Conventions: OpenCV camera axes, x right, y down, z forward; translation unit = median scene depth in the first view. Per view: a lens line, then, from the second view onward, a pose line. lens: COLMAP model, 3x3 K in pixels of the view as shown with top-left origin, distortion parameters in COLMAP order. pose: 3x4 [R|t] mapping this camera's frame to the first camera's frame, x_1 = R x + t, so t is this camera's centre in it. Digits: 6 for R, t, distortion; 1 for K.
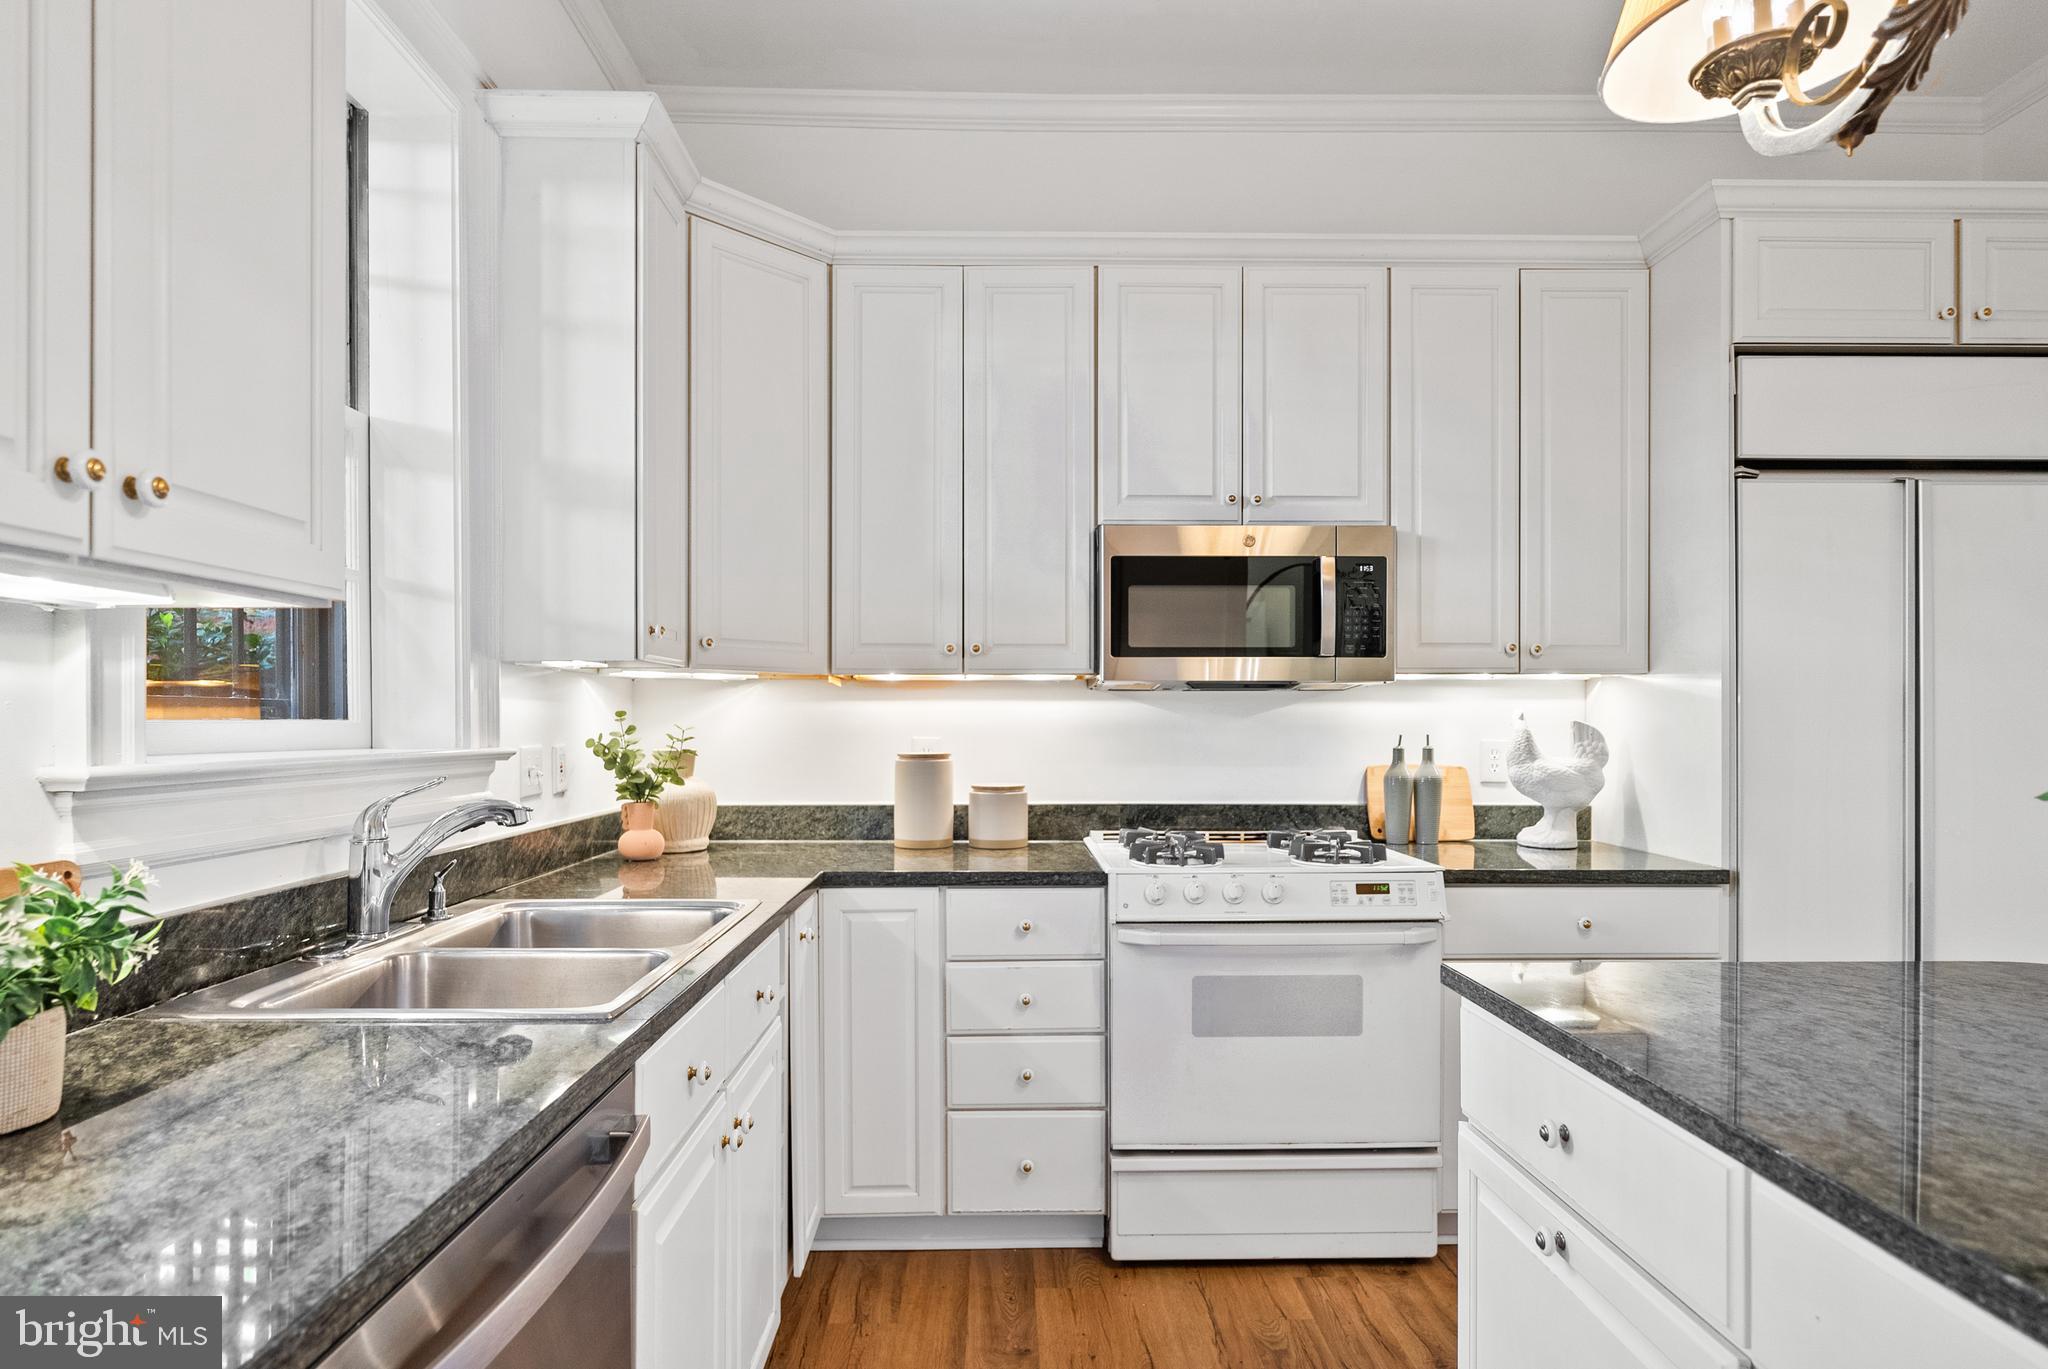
lens RADIAL K [[1119.6, 0, 1023.2], [0, 1119.6, 726.6], [0, 0, 1]] dist [0.000124, -0.000115]
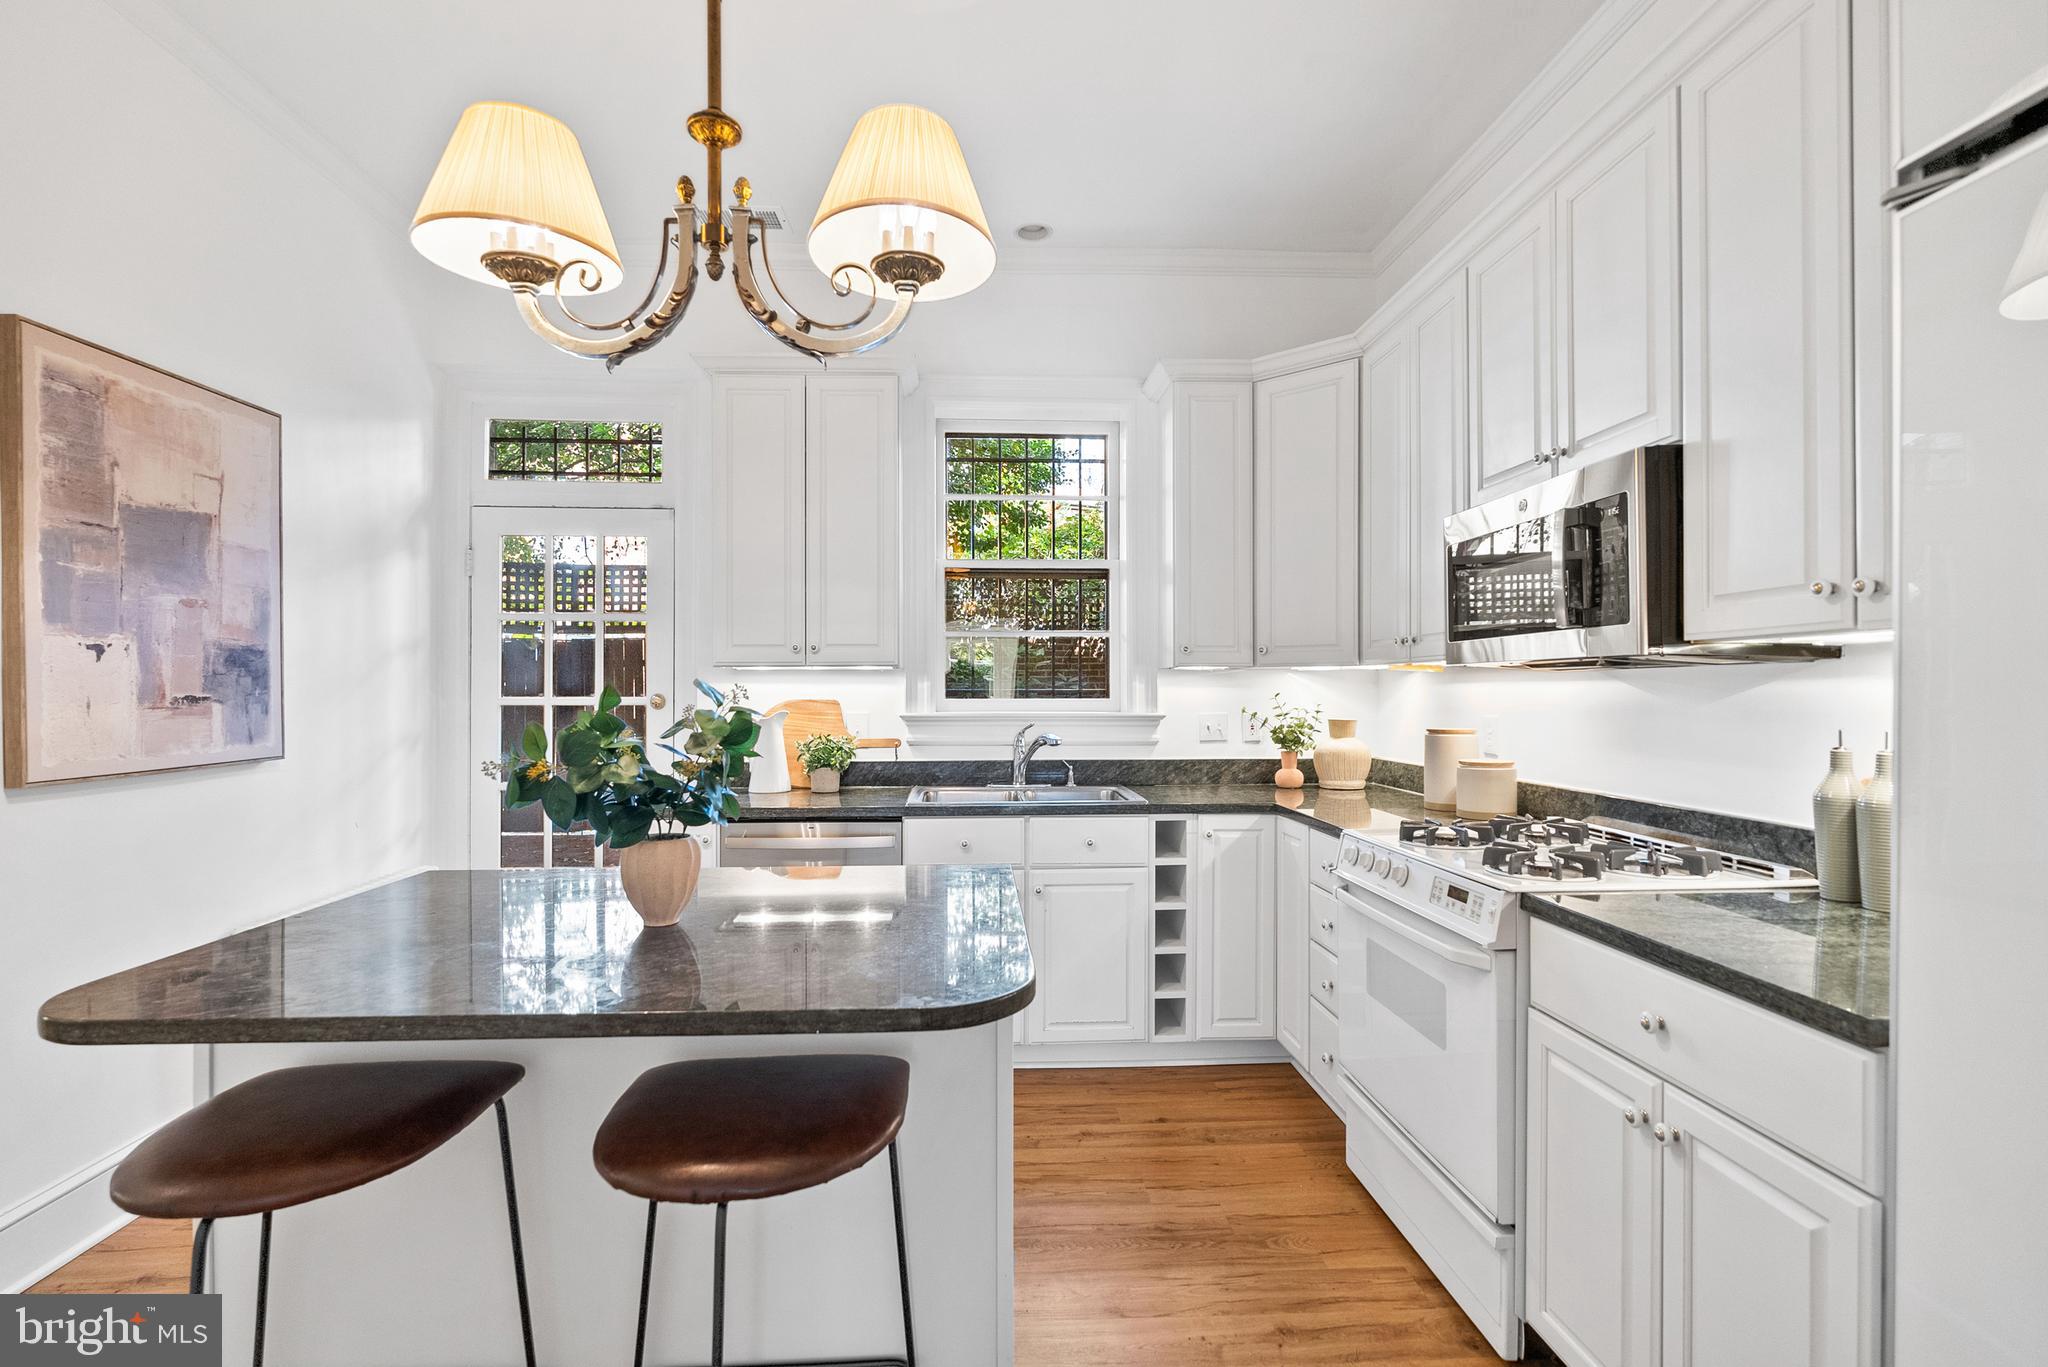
lens RADIAL K [[968.0, 0, 1024.0], [0, 968.0, 683.5], [0, 0, 1]] dist [-0.002481, -0.000256]
pose [[0.030824, -0.002120, -0.999523, 1.019524], [0.001423, 0.999997, -0.002077, -0.023548], [0.999524, -0.001359, 0.030827, 0.592899]]
